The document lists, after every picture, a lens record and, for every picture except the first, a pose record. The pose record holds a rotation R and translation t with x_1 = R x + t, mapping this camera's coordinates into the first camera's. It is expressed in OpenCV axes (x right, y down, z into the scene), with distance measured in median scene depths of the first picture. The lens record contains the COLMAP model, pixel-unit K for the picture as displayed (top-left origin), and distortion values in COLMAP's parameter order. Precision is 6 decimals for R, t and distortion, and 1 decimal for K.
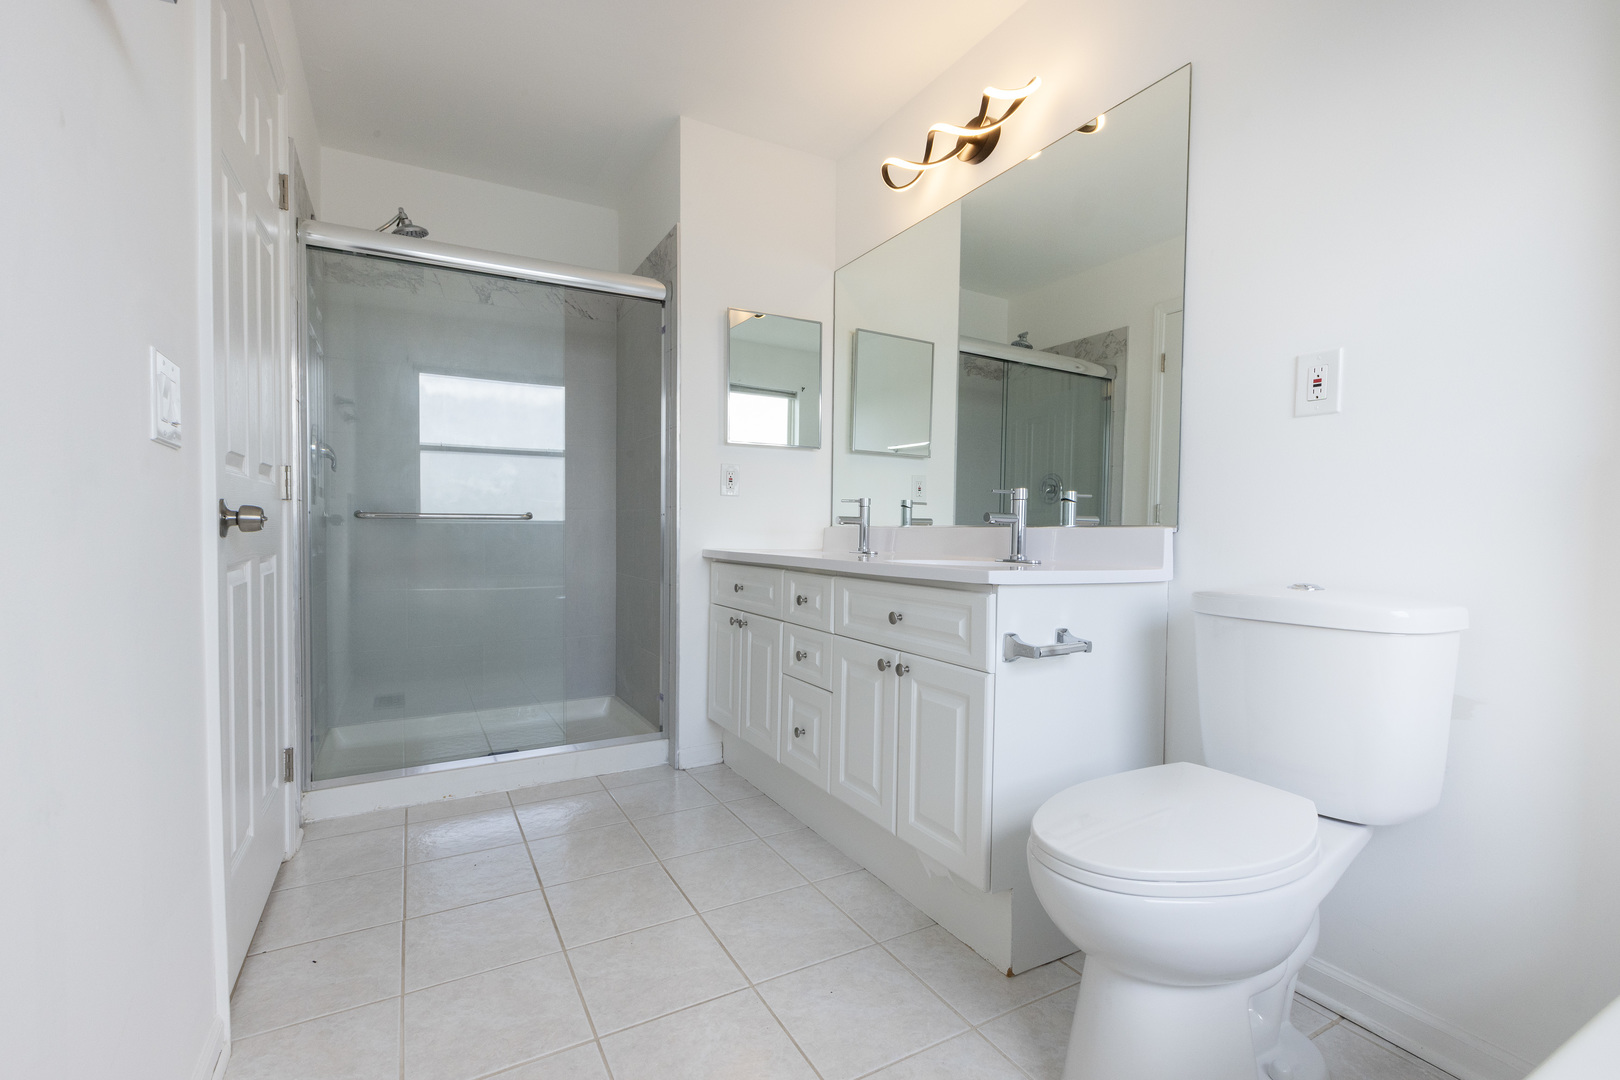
lens RADIAL K [[721.0, 0, 815.7], [0, 721.0, 543.2], [0, 0, 1]] dist [0.000571, -0.001663]
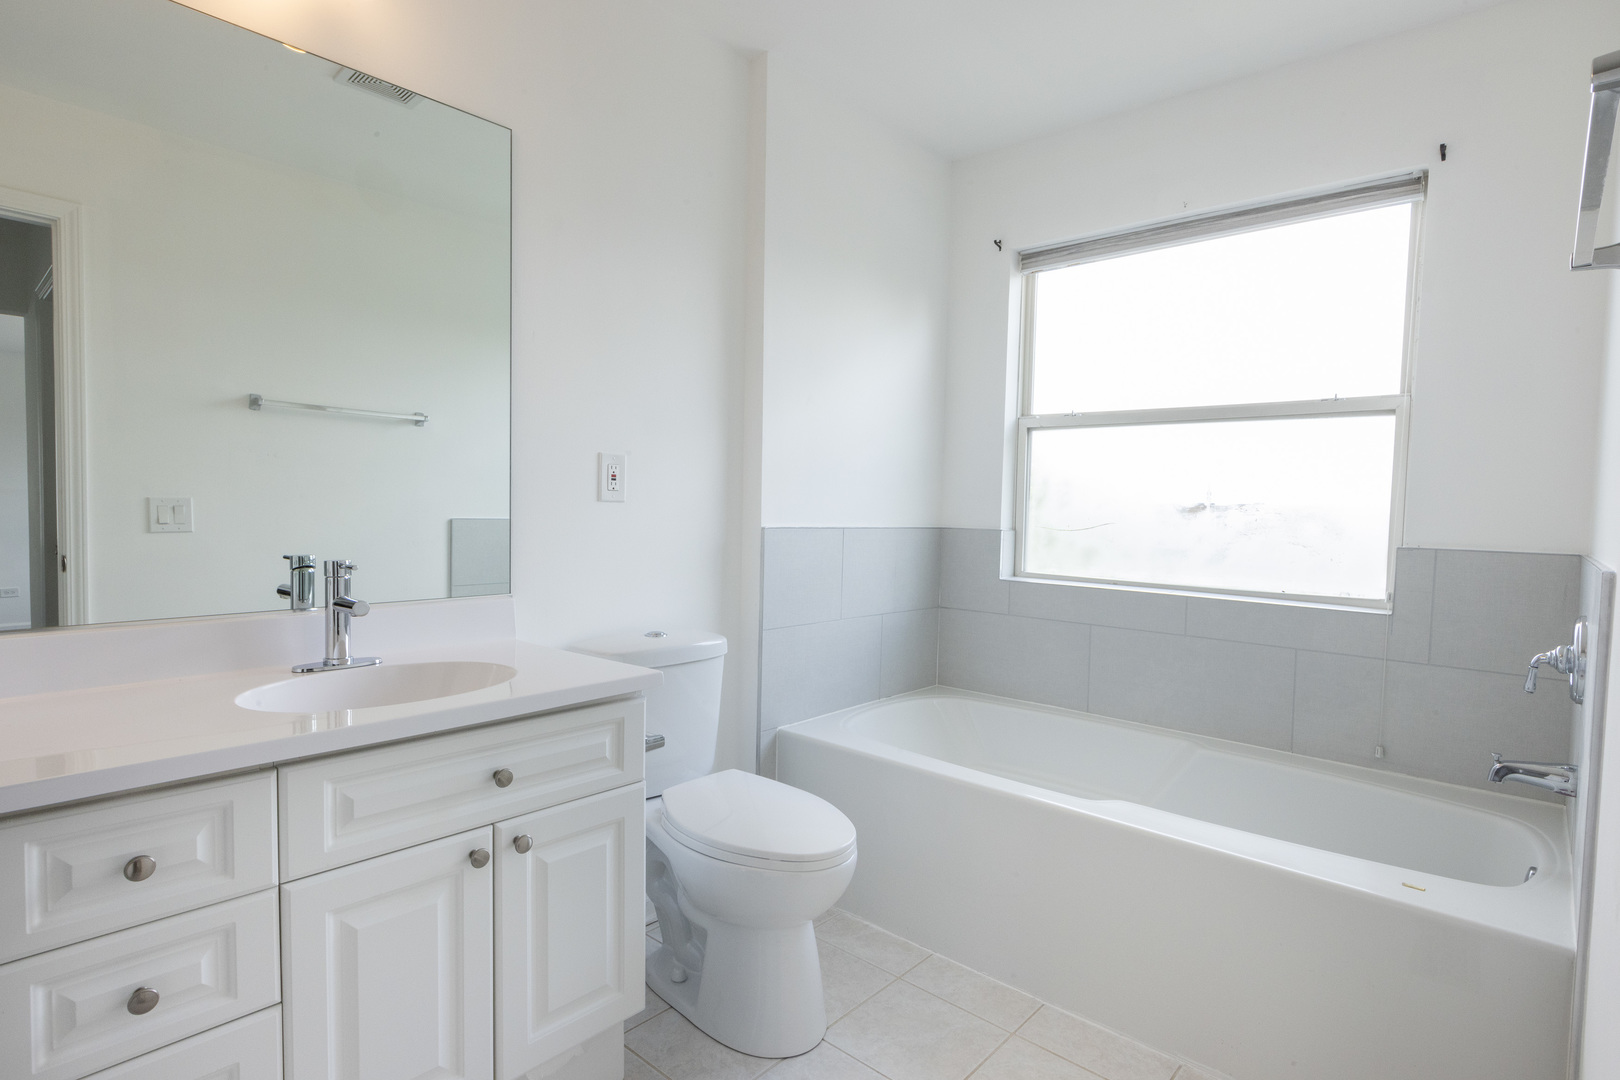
lens RADIAL K [[830.1, 0, 810.6], [0, 830.1, 544.3], [0, 0, 1]] dist [-0.001275, -0.001214]
pose [[-0.319542, -0.059623, 0.945695, -0.653495], [-0.000388, 0.998027, 0.062791, -0.151966], [-0.947572, 0.019697, -0.318934, 0.886307]]
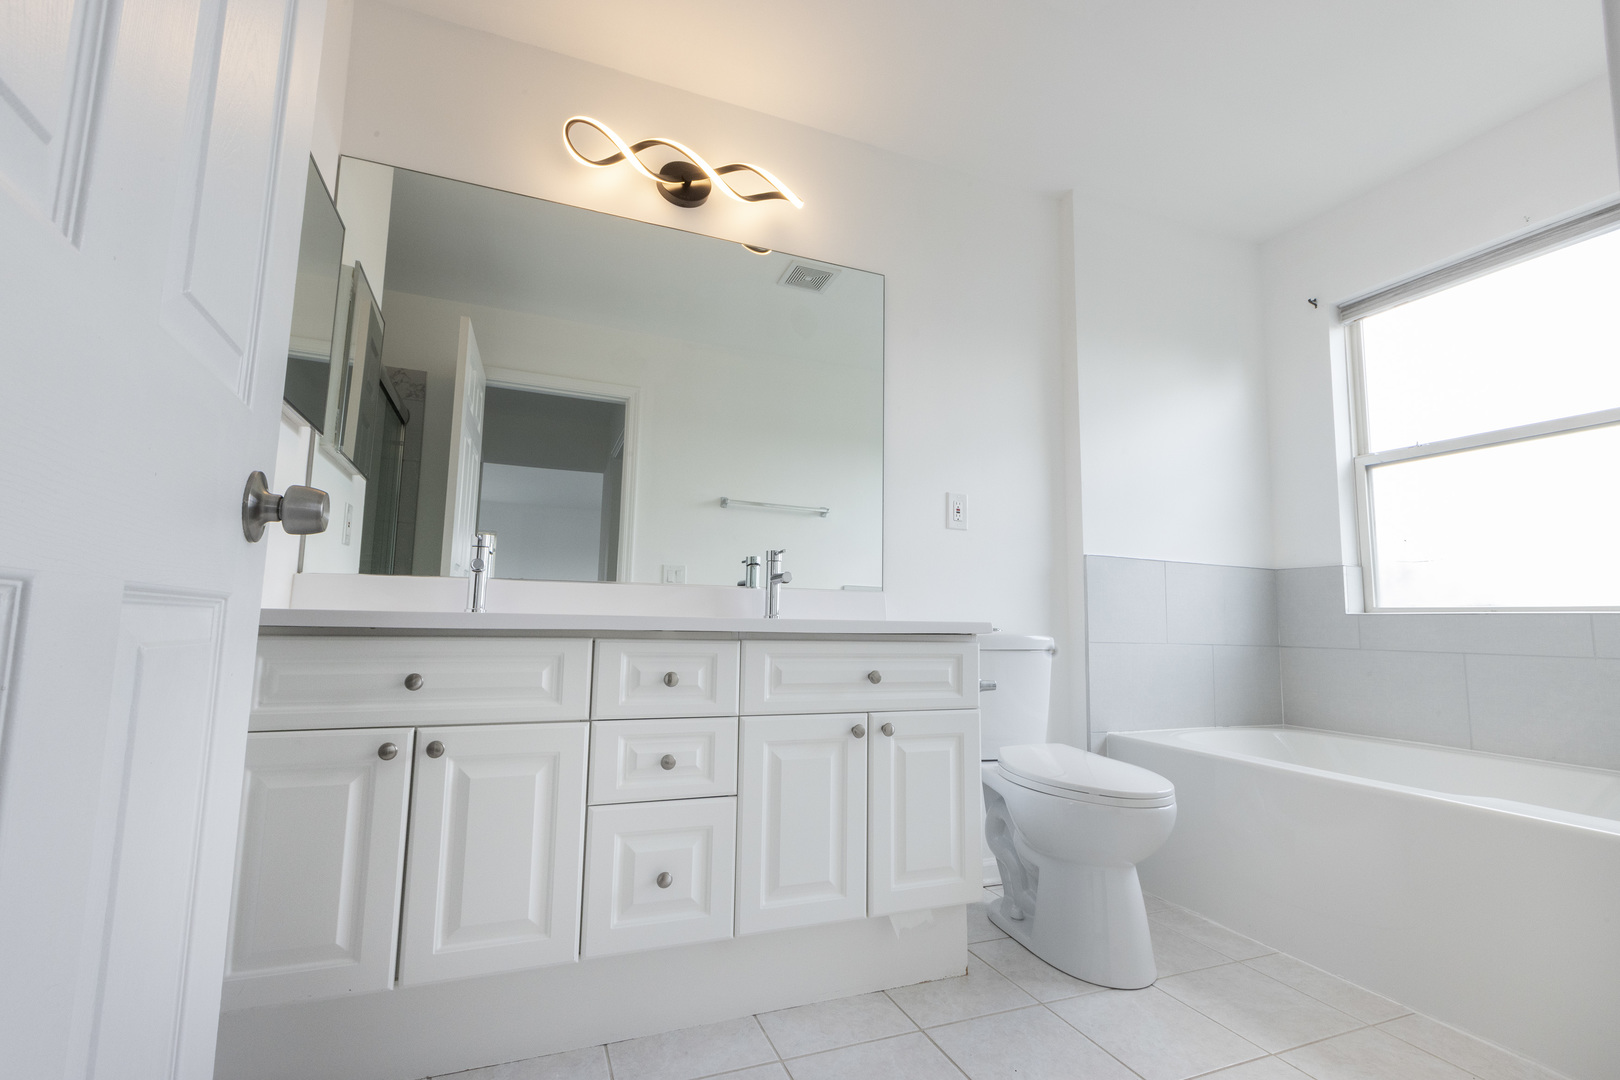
lens RADIAL K [[721.0, 0, 802.2], [0, 721.0, 539.5], [0, 0, 1]] dist [0.000571, -0.001663]
pose [[0.139692, 0.108581, 0.984224, -0.795751], [0.004391, 0.993892, -0.110270, 0.024544], [-0.990185, 0.019725, 0.138362, 0.875882]]
